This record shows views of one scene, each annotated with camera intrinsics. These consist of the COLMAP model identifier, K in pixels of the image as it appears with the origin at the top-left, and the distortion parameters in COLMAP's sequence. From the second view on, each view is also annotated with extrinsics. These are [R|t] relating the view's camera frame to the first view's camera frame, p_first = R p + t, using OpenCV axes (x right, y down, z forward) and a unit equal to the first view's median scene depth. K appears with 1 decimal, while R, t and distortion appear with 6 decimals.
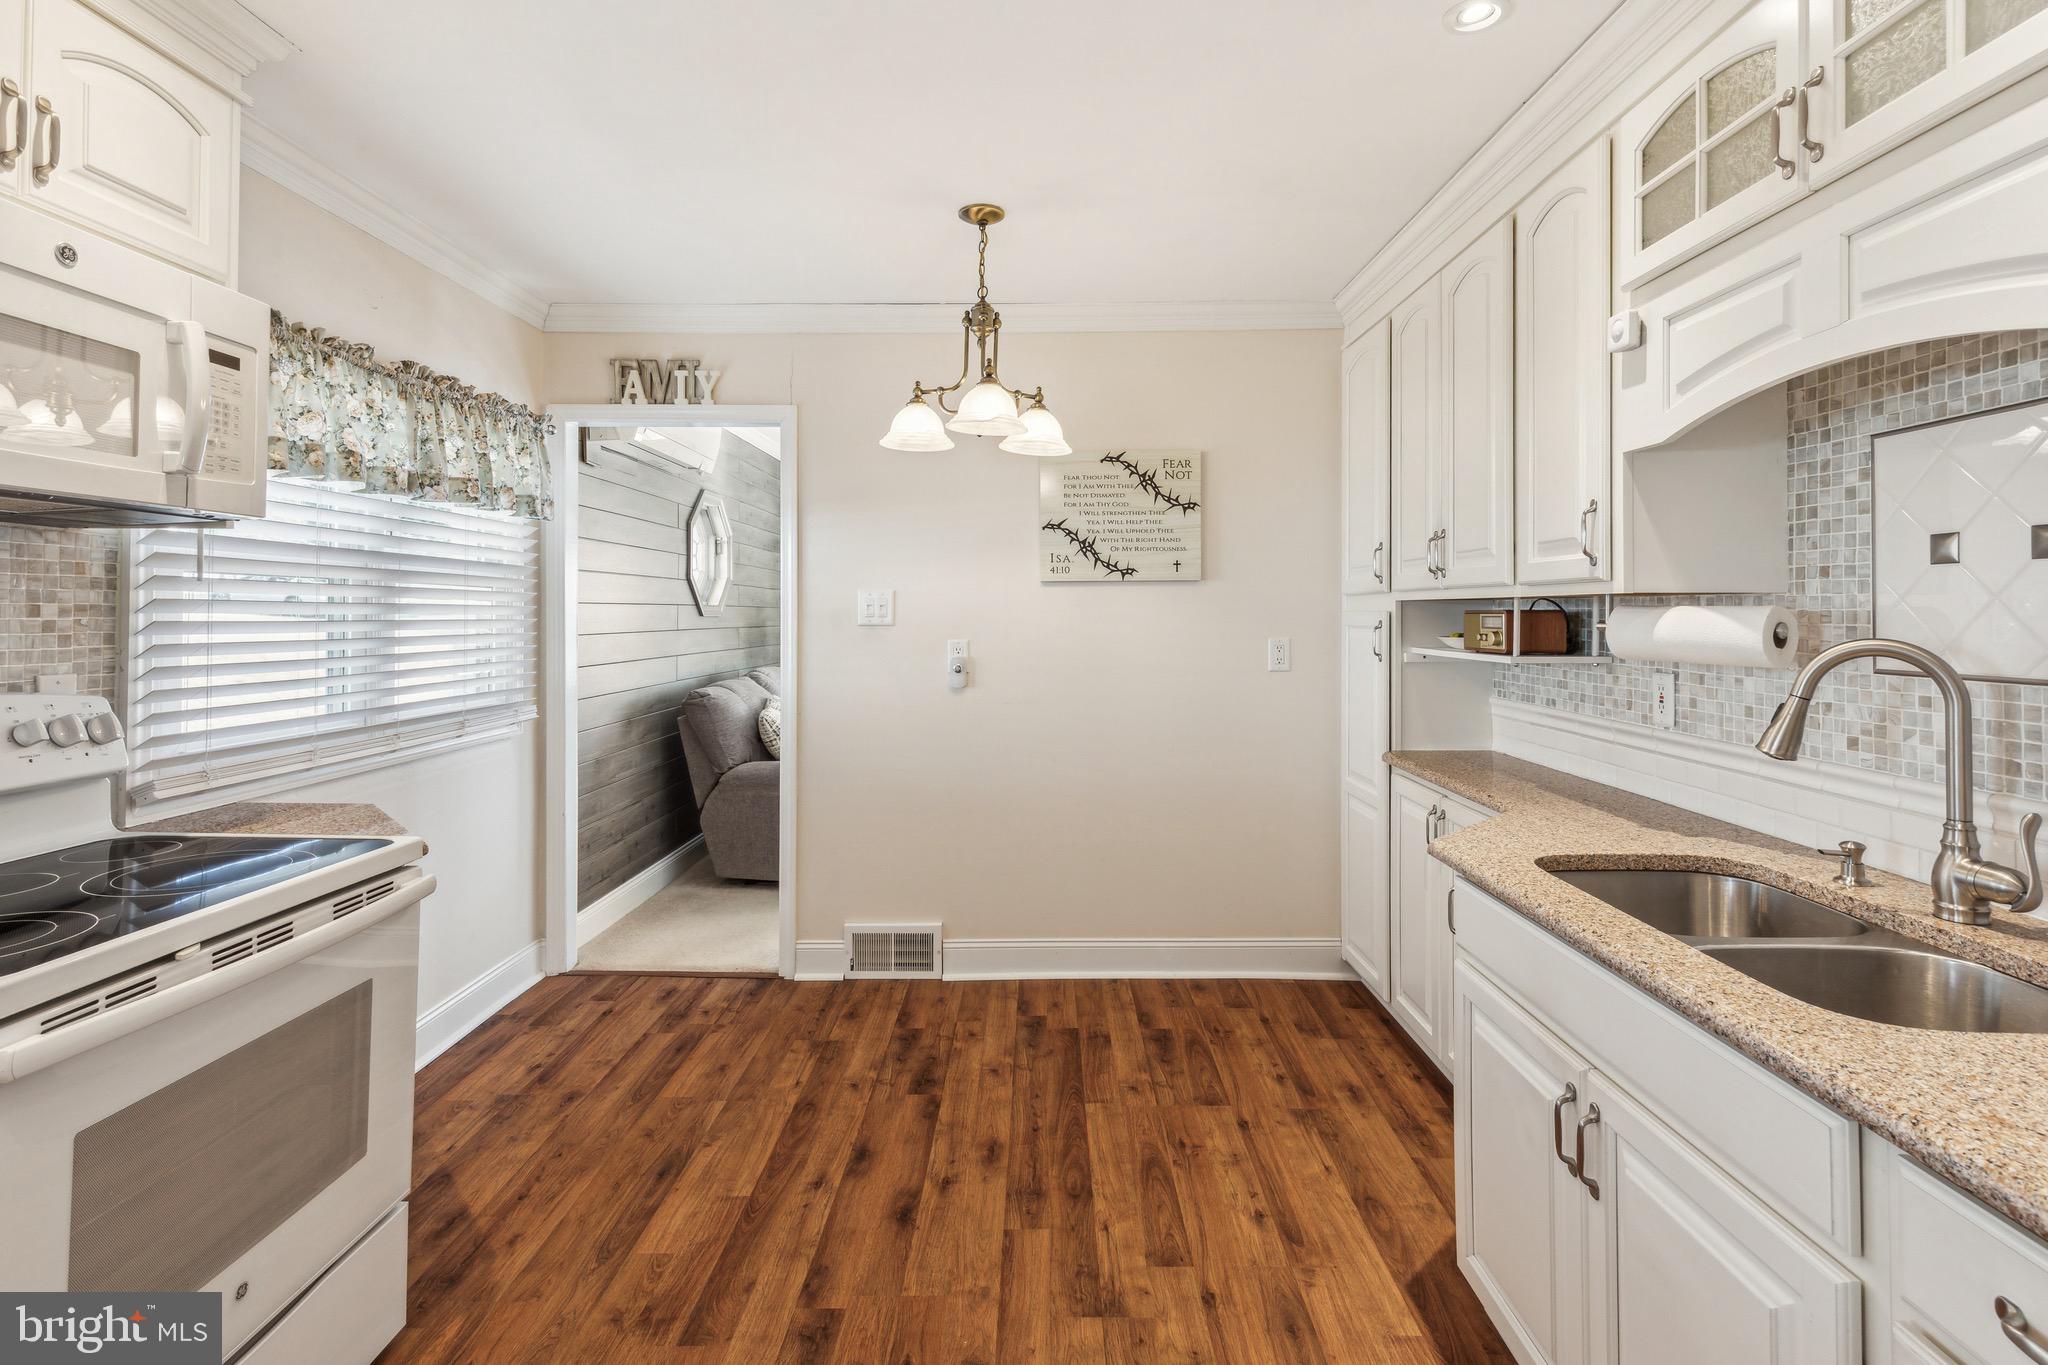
lens RADIAL K [[951.2, 0, 1024.5], [0, 951.2, 602.3], [0, 0, 1]] dist [0.009210, -0.004343]
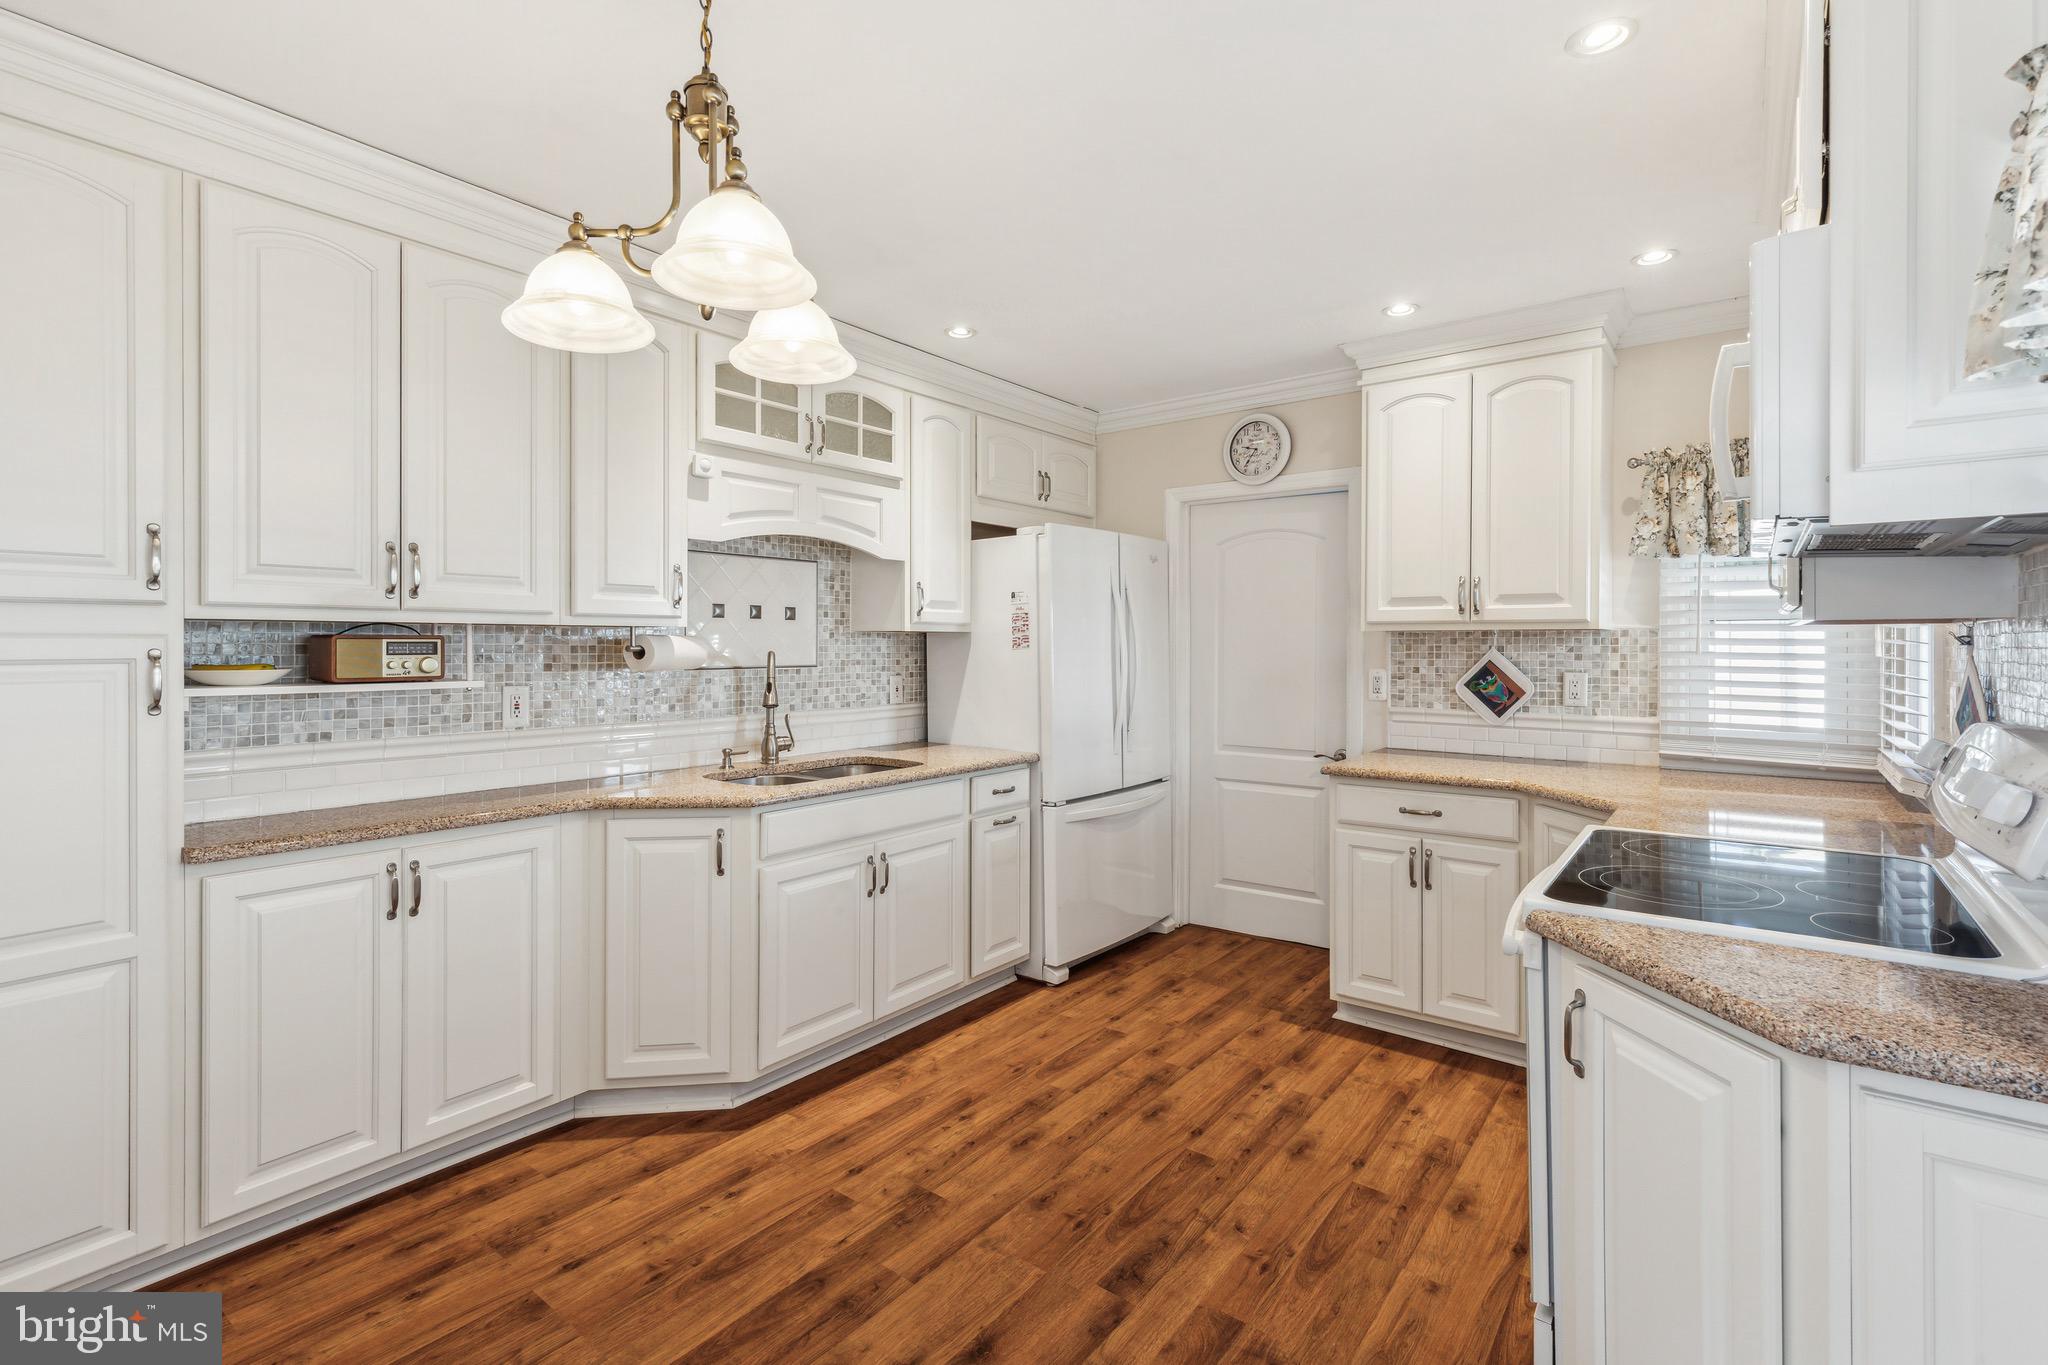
lens RADIAL K [[933.9, 0, 1038.1], [0, 933.9, 648.8], [0, 0, 1]] dist [0.016718, 0.000032]
pose [[-0.808350, -0.007301, 0.588657, -0.547056], [-0.010098, 0.999948, -0.001466, 0.016409], [-0.588616, -0.007129, -0.808382, 1.378101]]
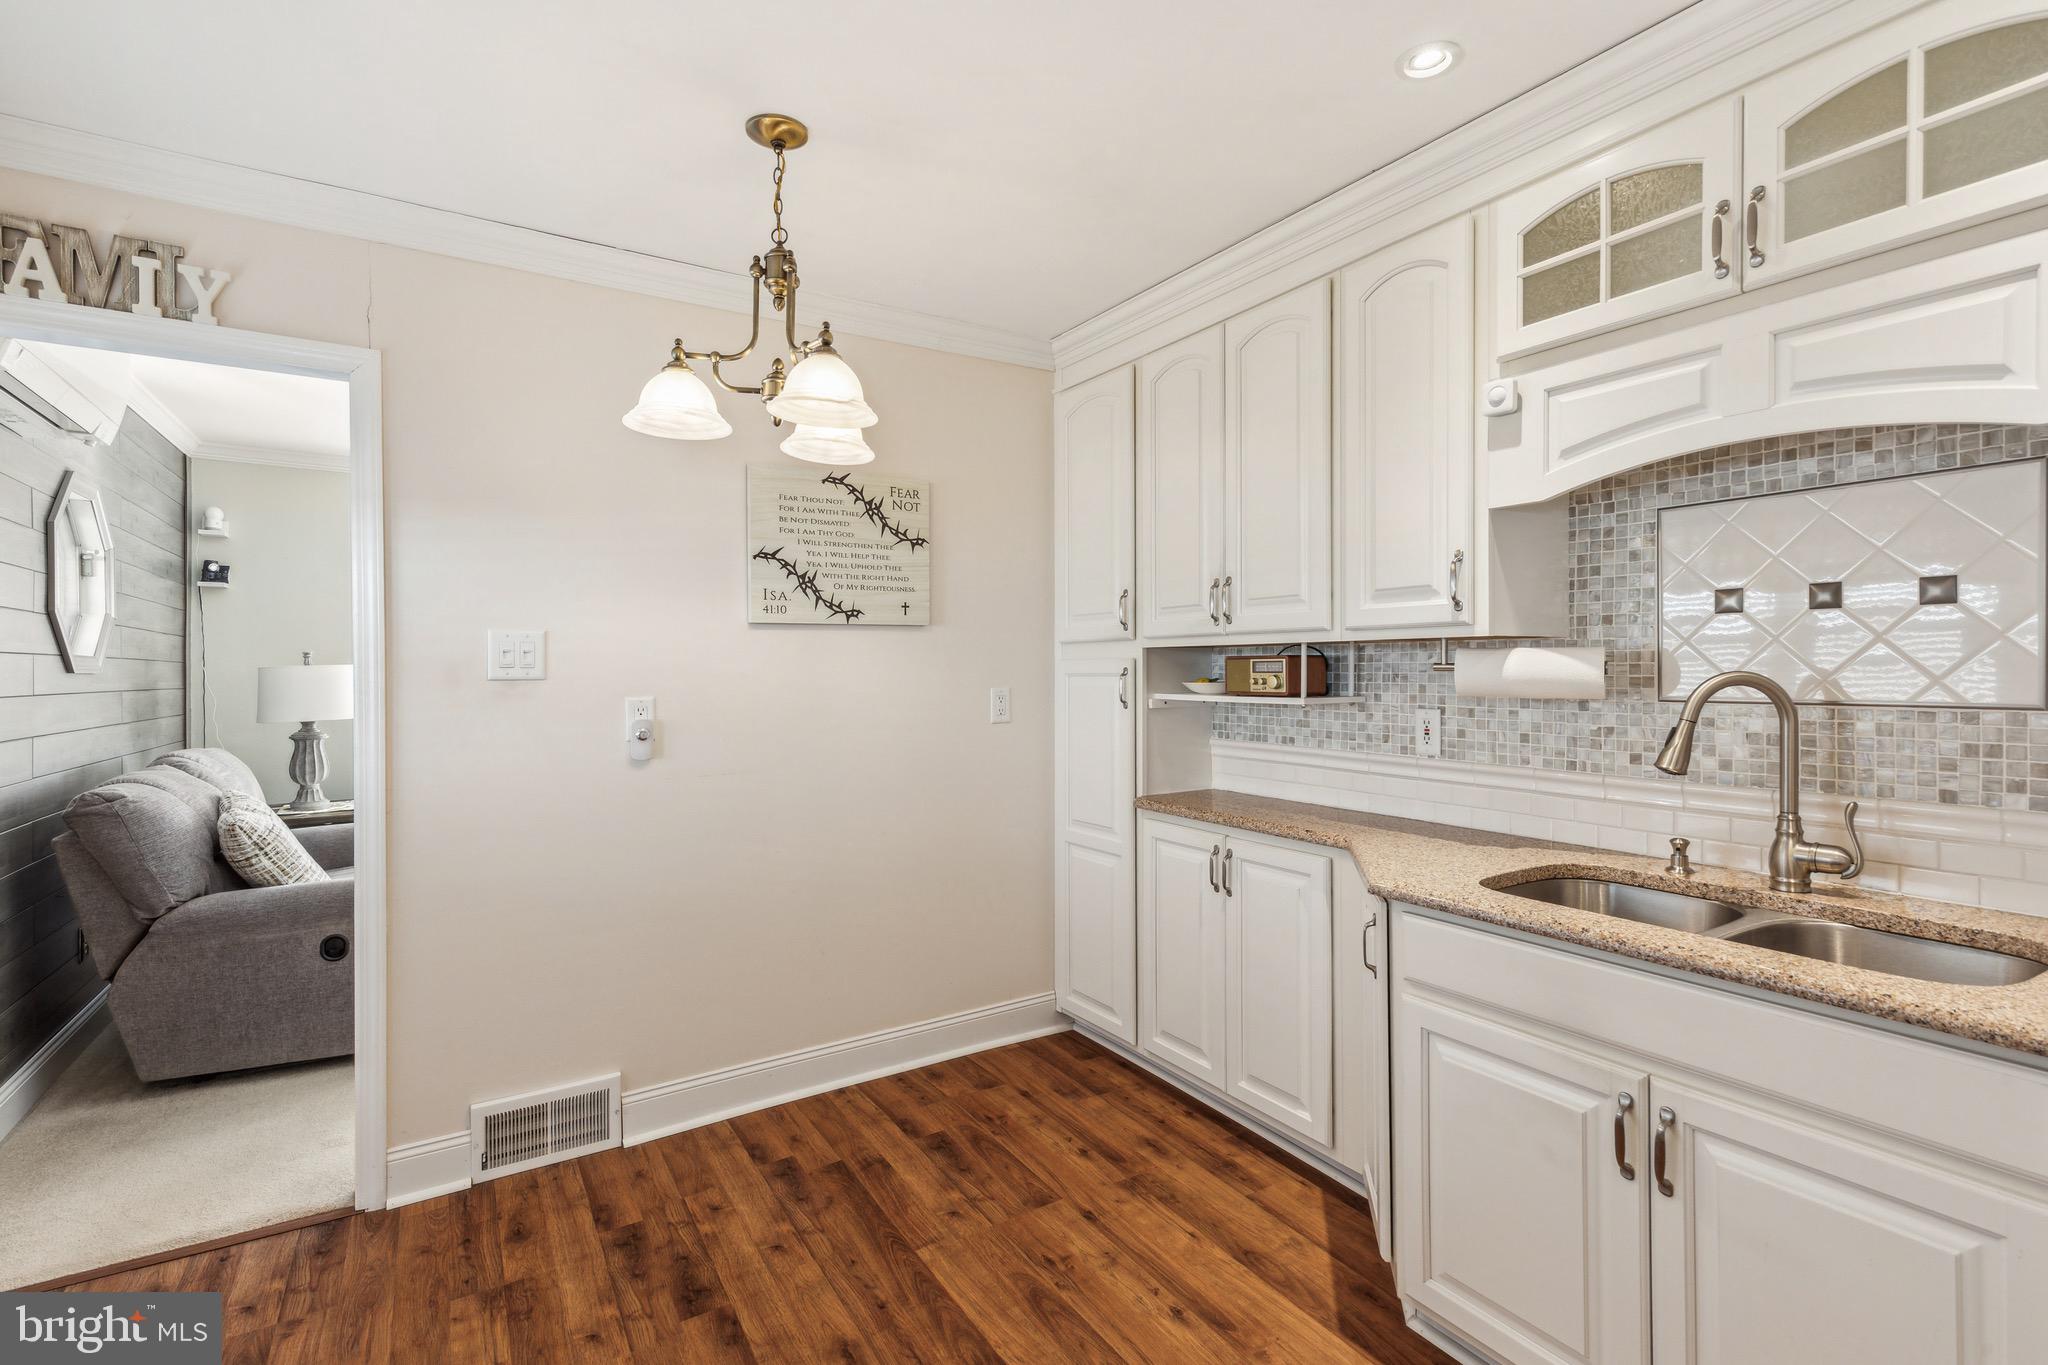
lens RADIAL K [[946.4, 0, 1022.2], [0, 946.4, 671.5], [0, 0, 1]] dist [0.004394, 0.000310]
pose [[0.838901, -0.007384, 0.544234, -0.306336], [0.000719, 0.999922, 0.012458, 0.012761], [-0.544284, -0.010060, 0.838841, 0.267486]]
